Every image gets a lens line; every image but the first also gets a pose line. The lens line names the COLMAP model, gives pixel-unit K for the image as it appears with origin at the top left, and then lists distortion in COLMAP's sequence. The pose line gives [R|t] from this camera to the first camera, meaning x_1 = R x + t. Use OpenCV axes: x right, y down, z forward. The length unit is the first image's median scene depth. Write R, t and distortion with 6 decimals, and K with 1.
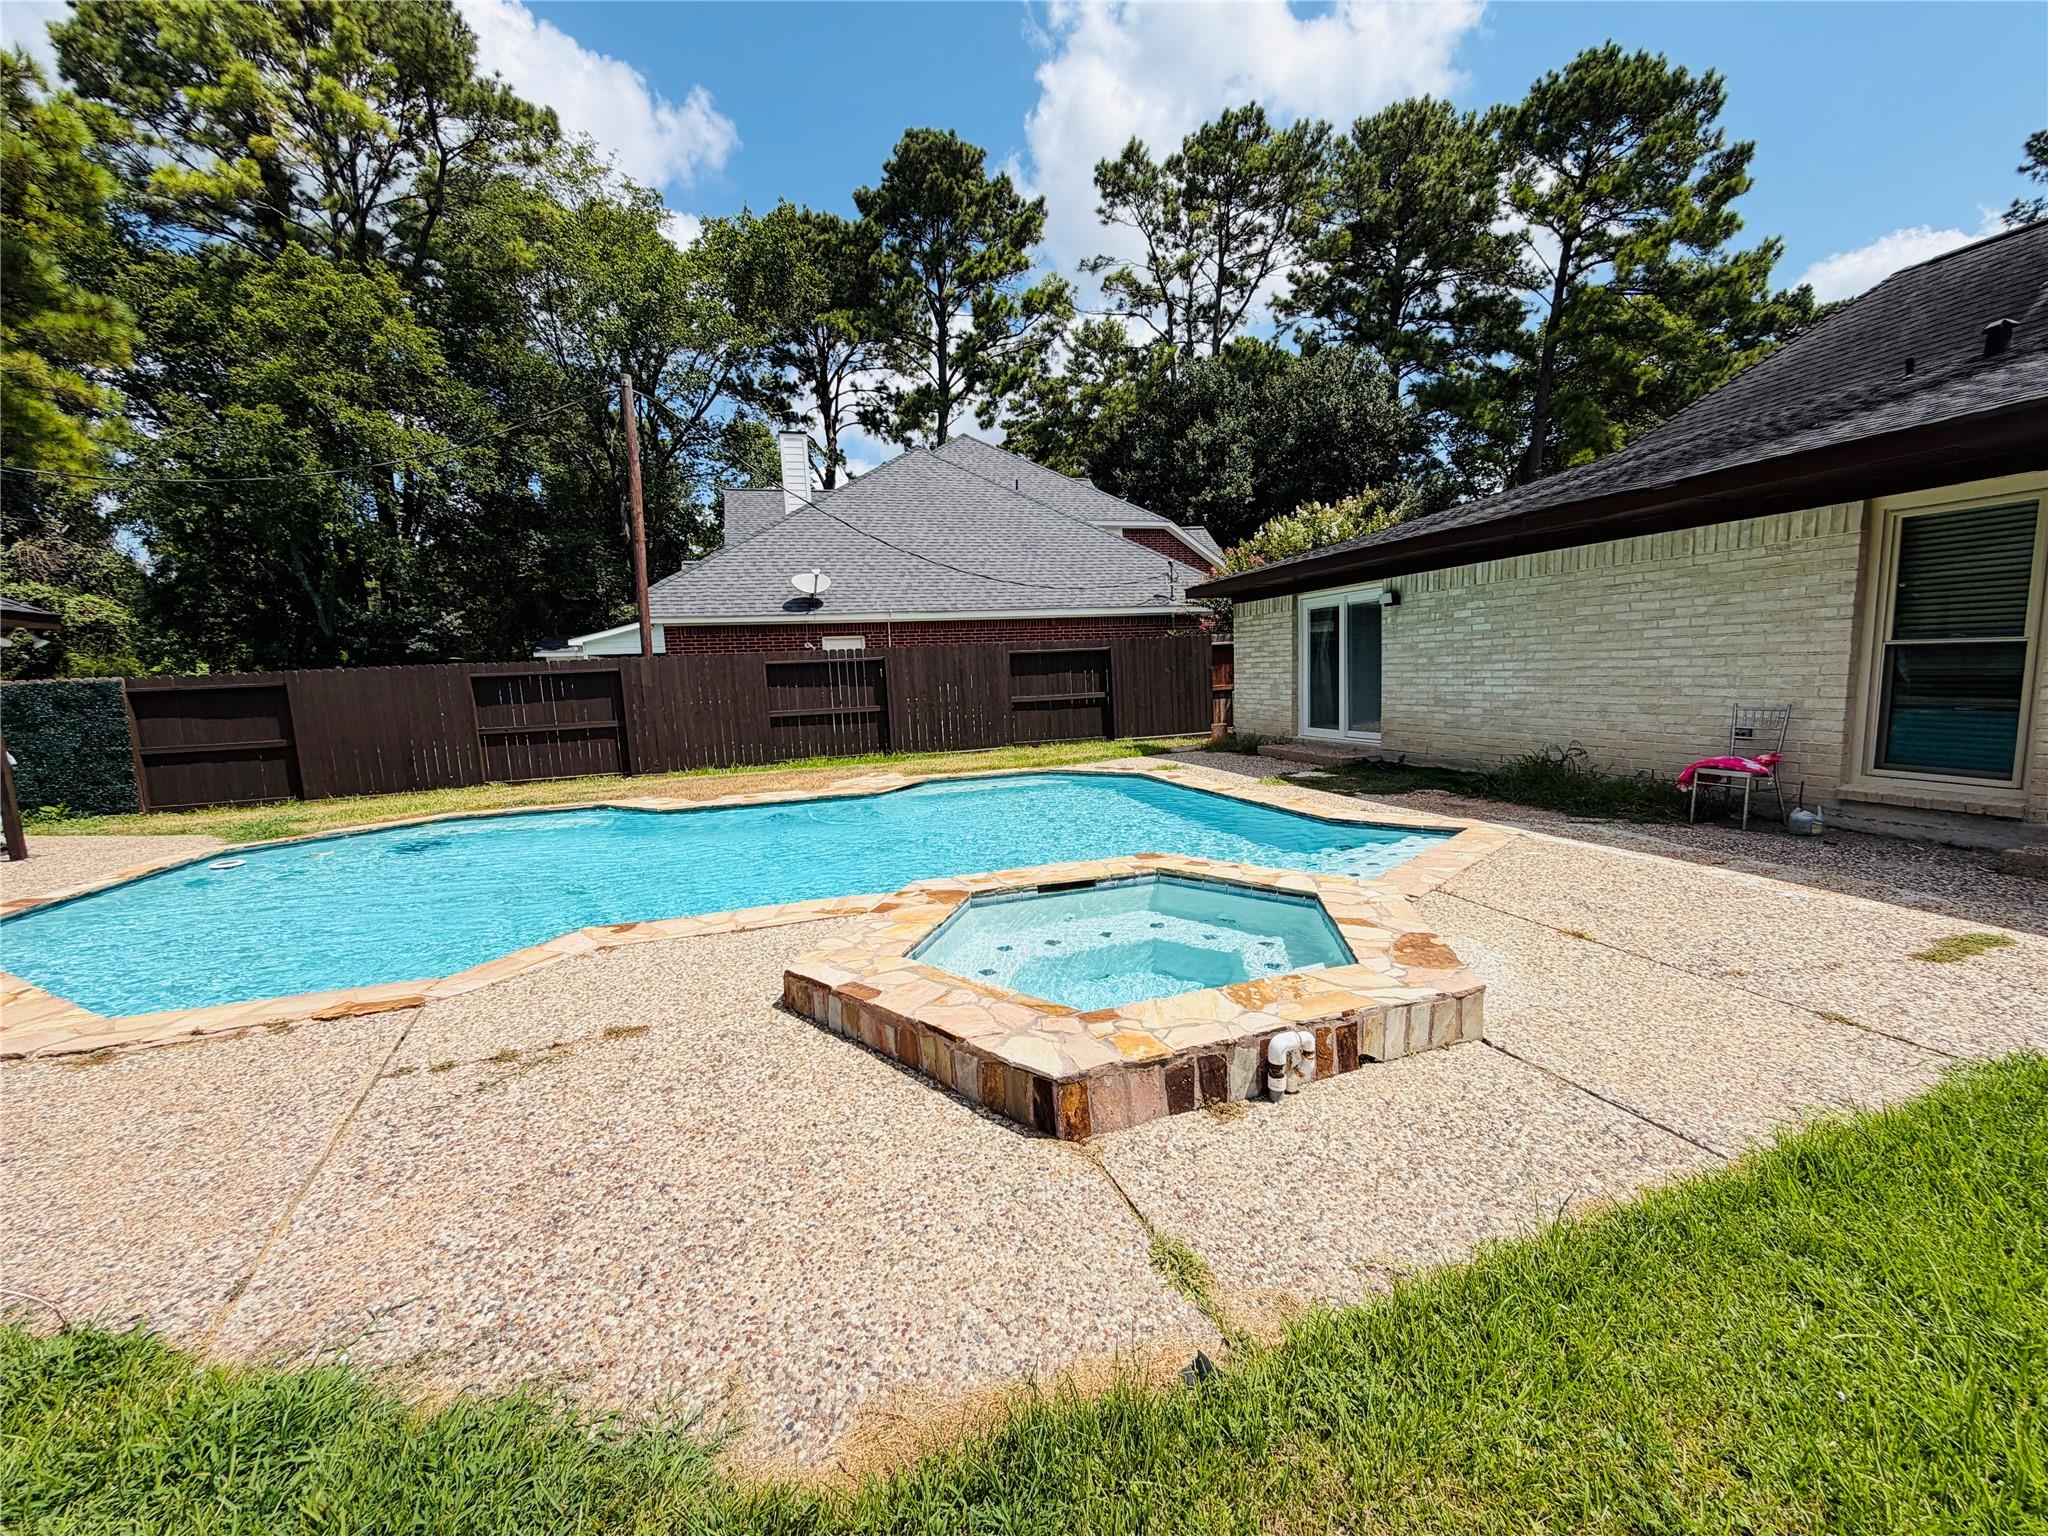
lens RADIAL K [[821.9, 0, 1014.1], [0, 821.9, 759.3], [0, 0, 1]] dist [0.002603, -0.000196]
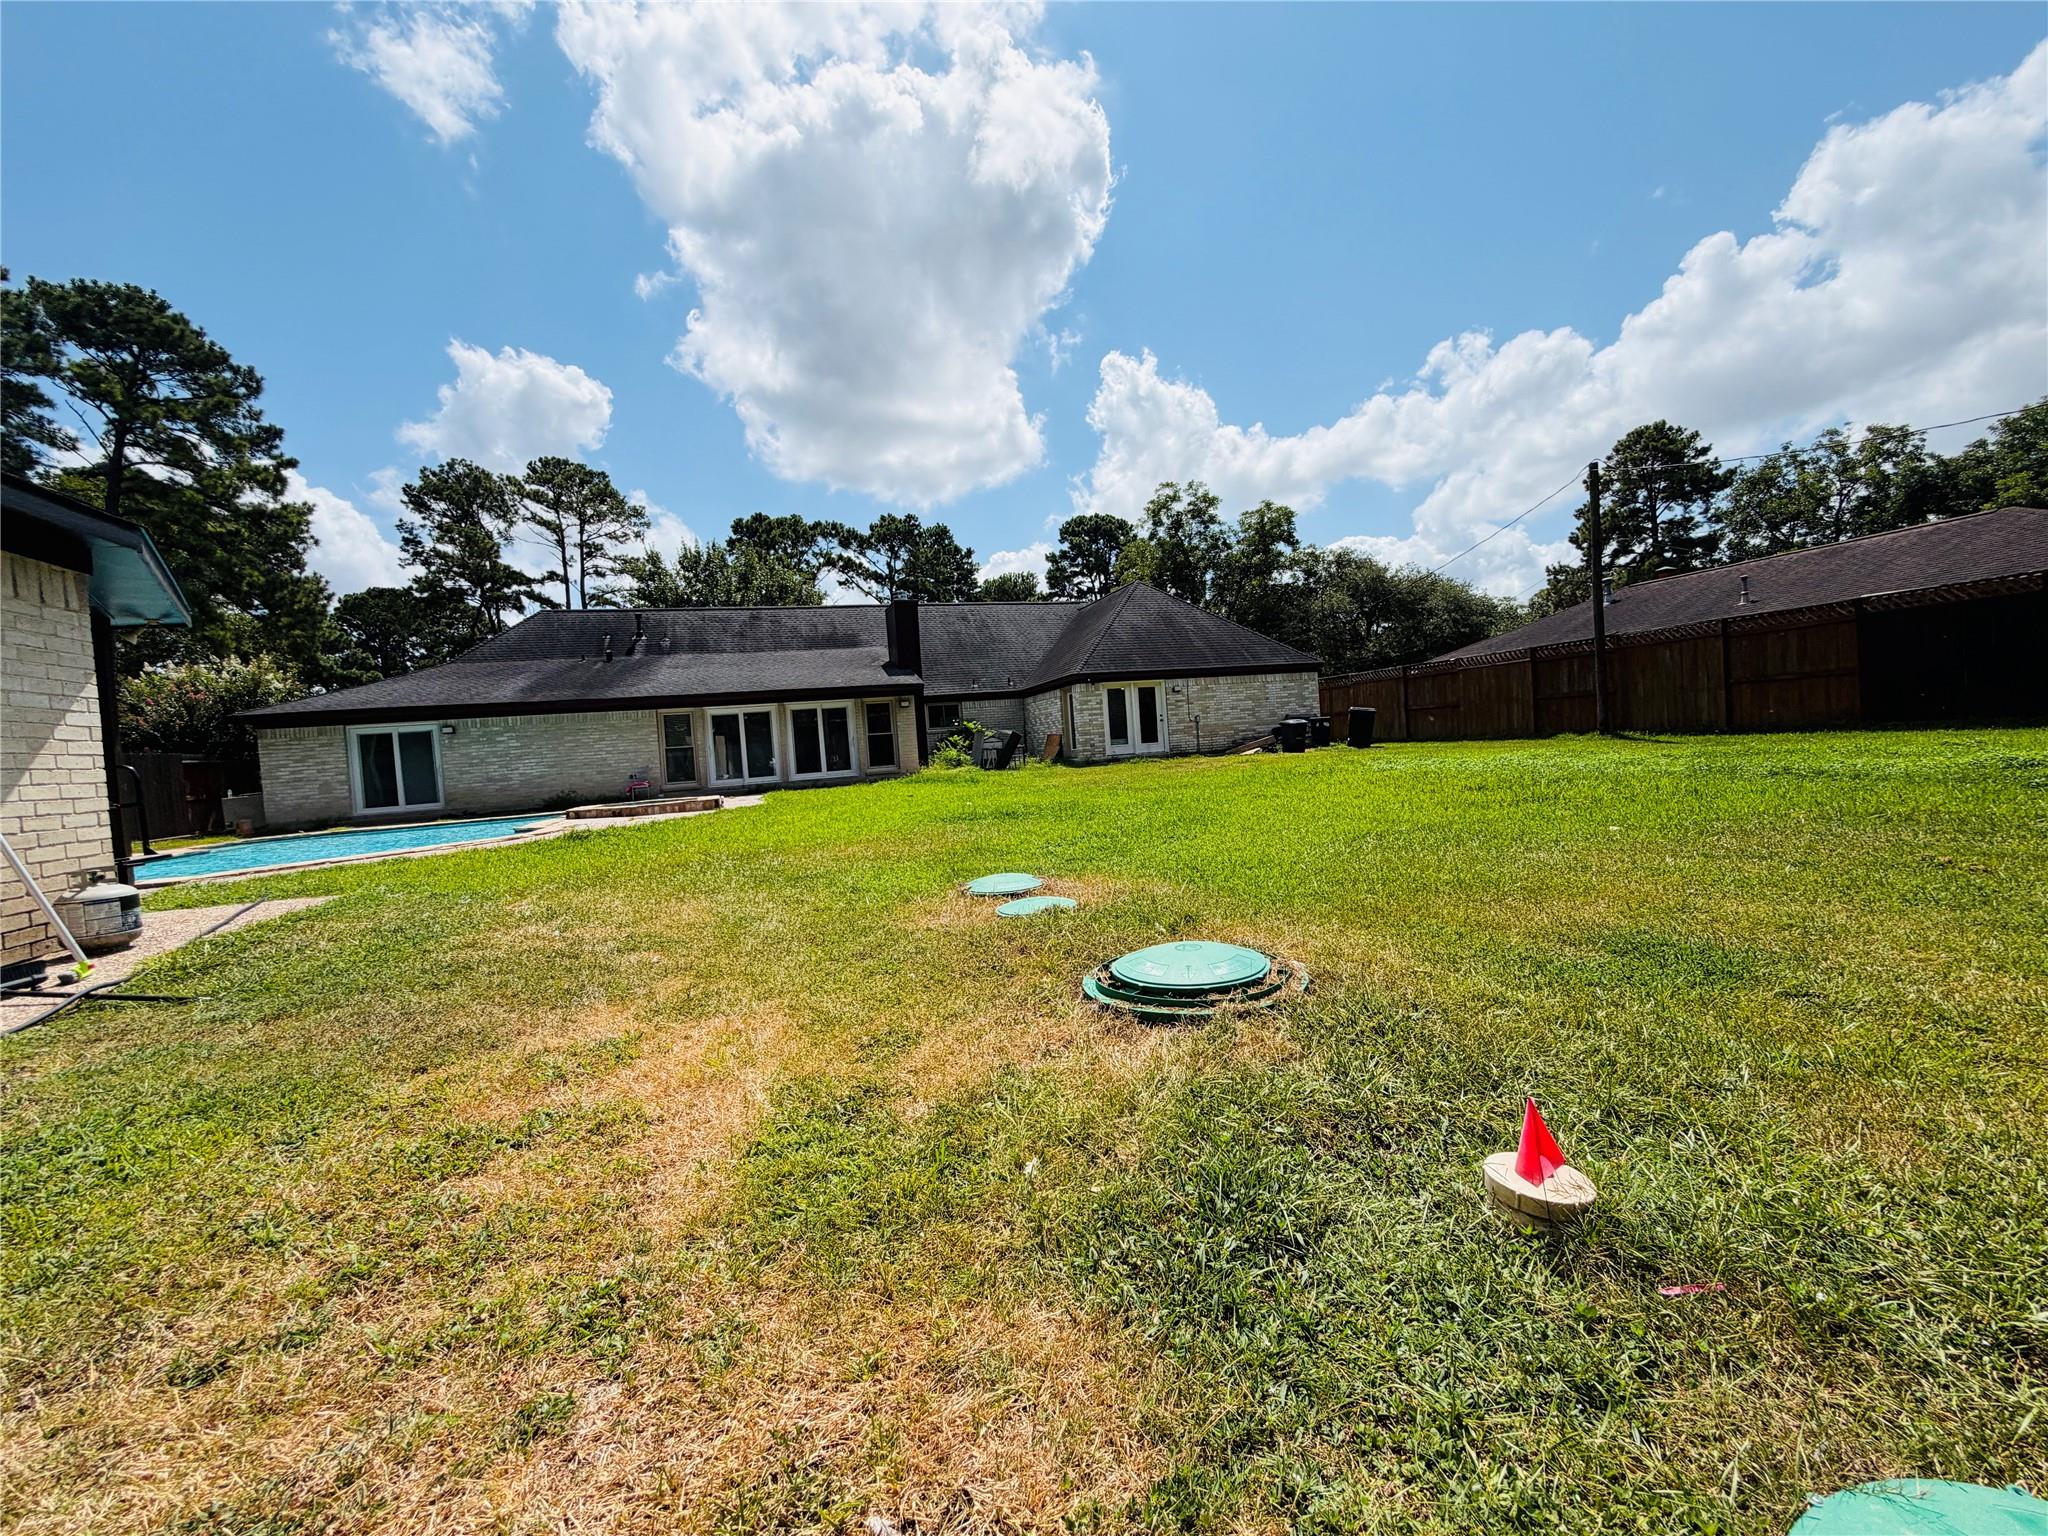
lens RADIAL K [[821.9, 0, 1010.8], [0, 821.9, 780.9], [0, 0, 1]] dist [0.002603, -0.000196]
pose [[0.003185, 0.003717, 0.999988, -0.500864], [0.180954, 0.983482, -0.004232, 0.057266], [-0.983486, 0.180966, 0.002460, -0.095682]]
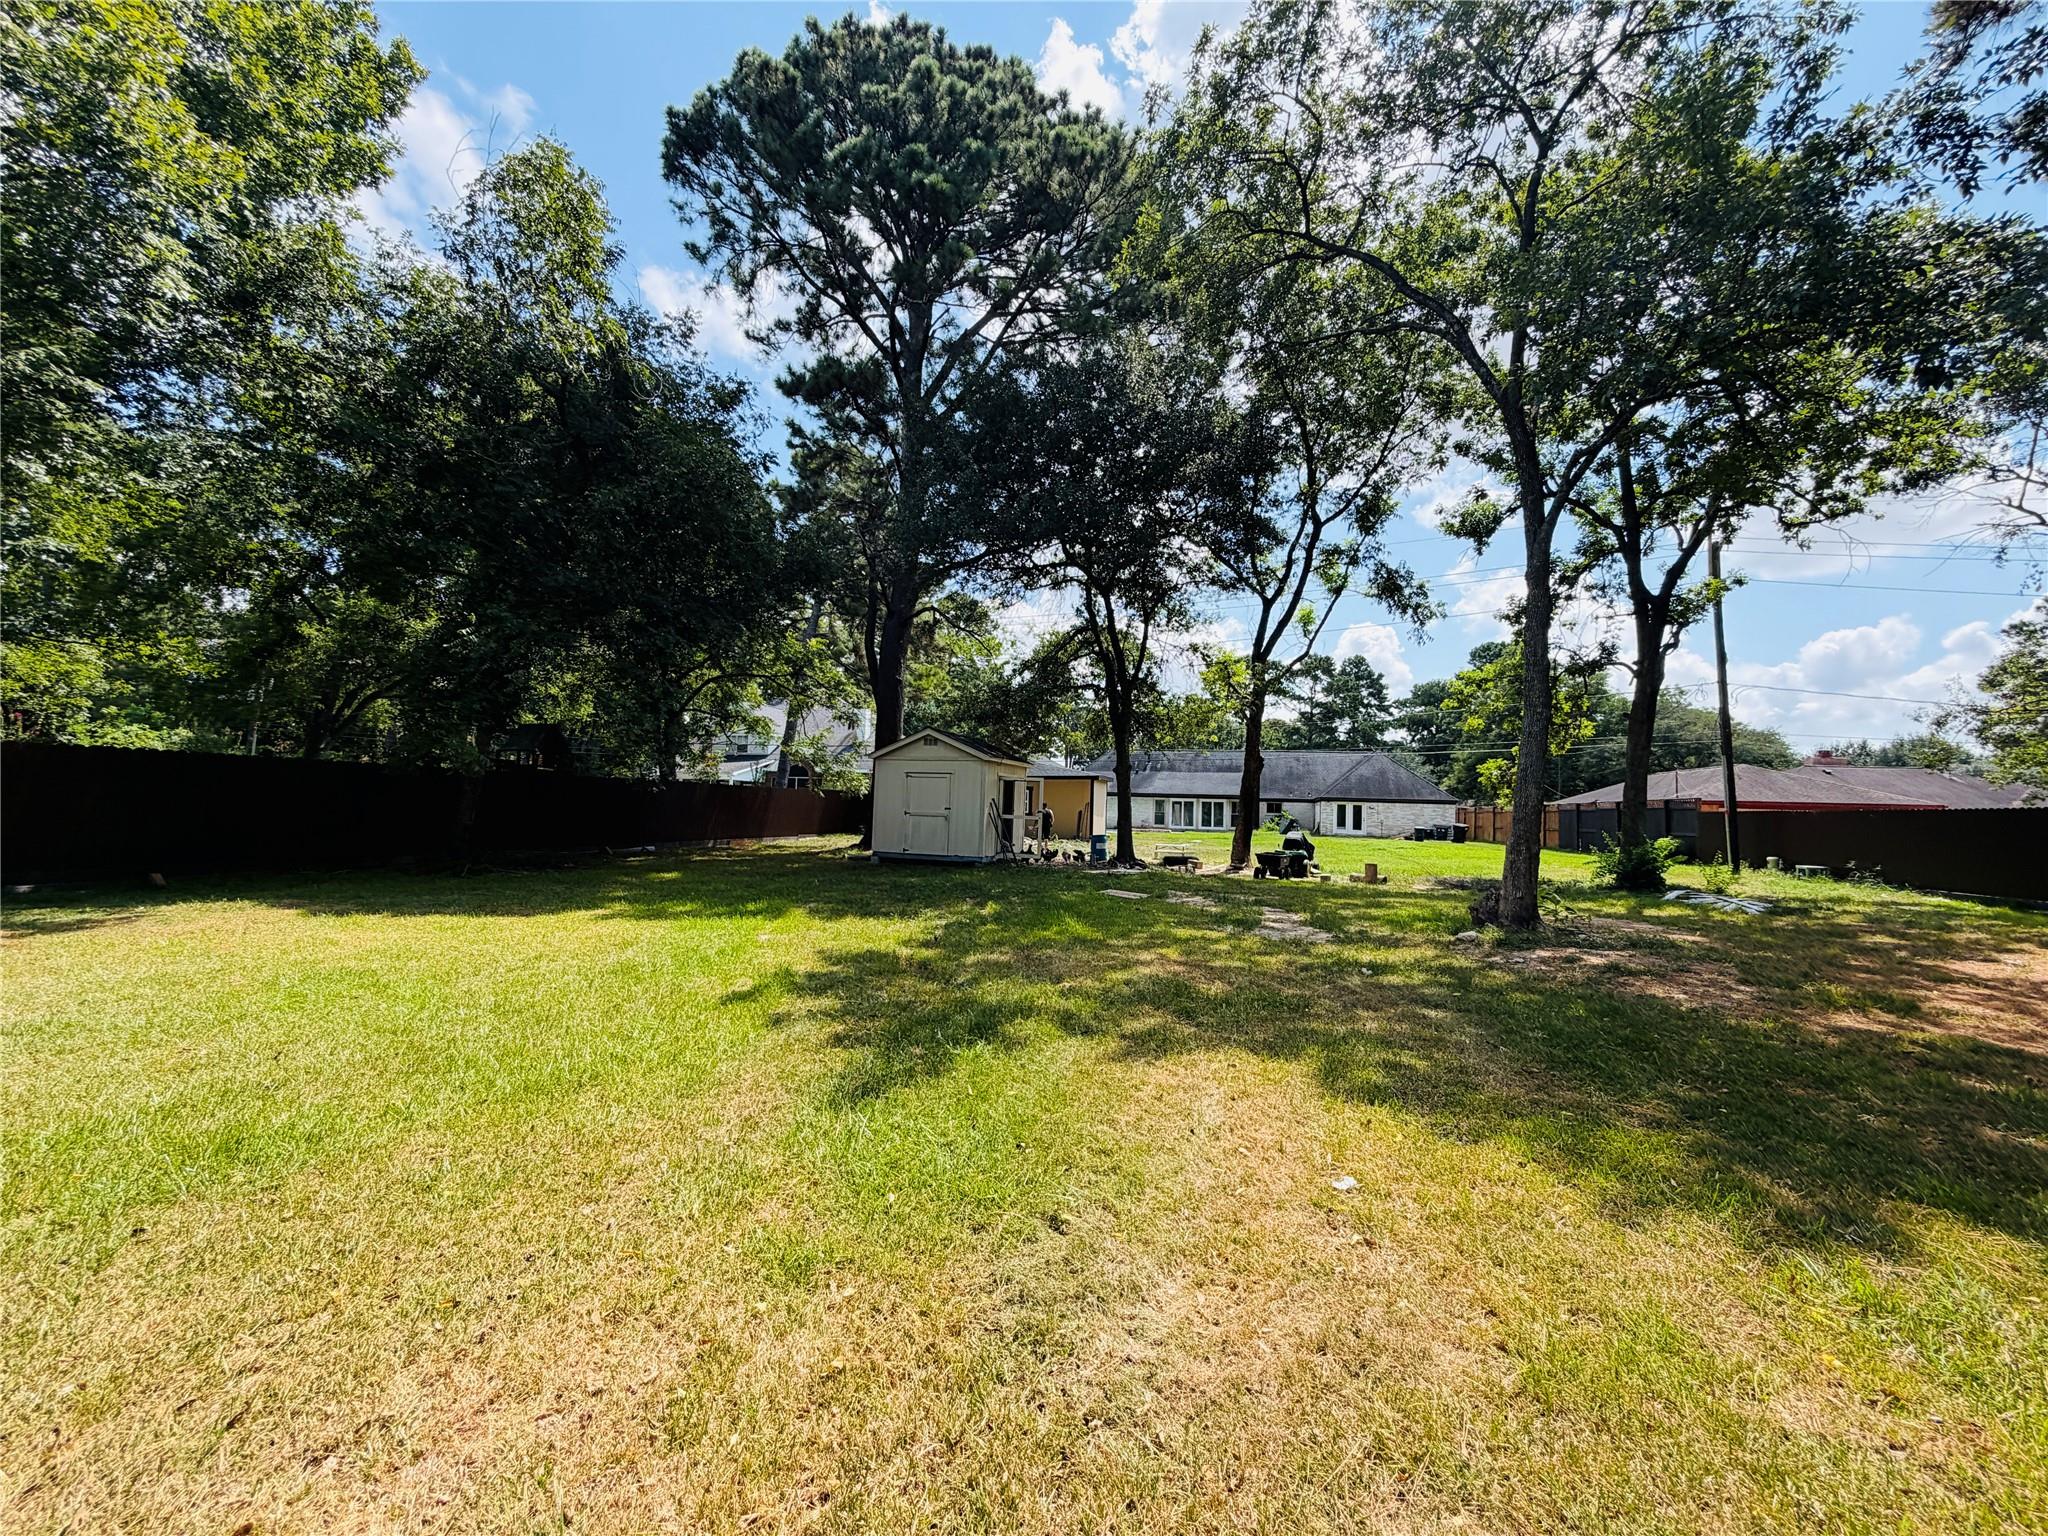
lens RADIAL K [[821.9, 0, 1025.5], [0, 821.9, 763.0], [0, 0, 1]] dist [0.002603, -0.000196]
pose [[0.508194, 0.115619, 0.853447, -1.614008], [0.038924, 0.986852, -0.156870, 0.151012], [-0.860363, 0.112940, 0.497012, -0.519005]]
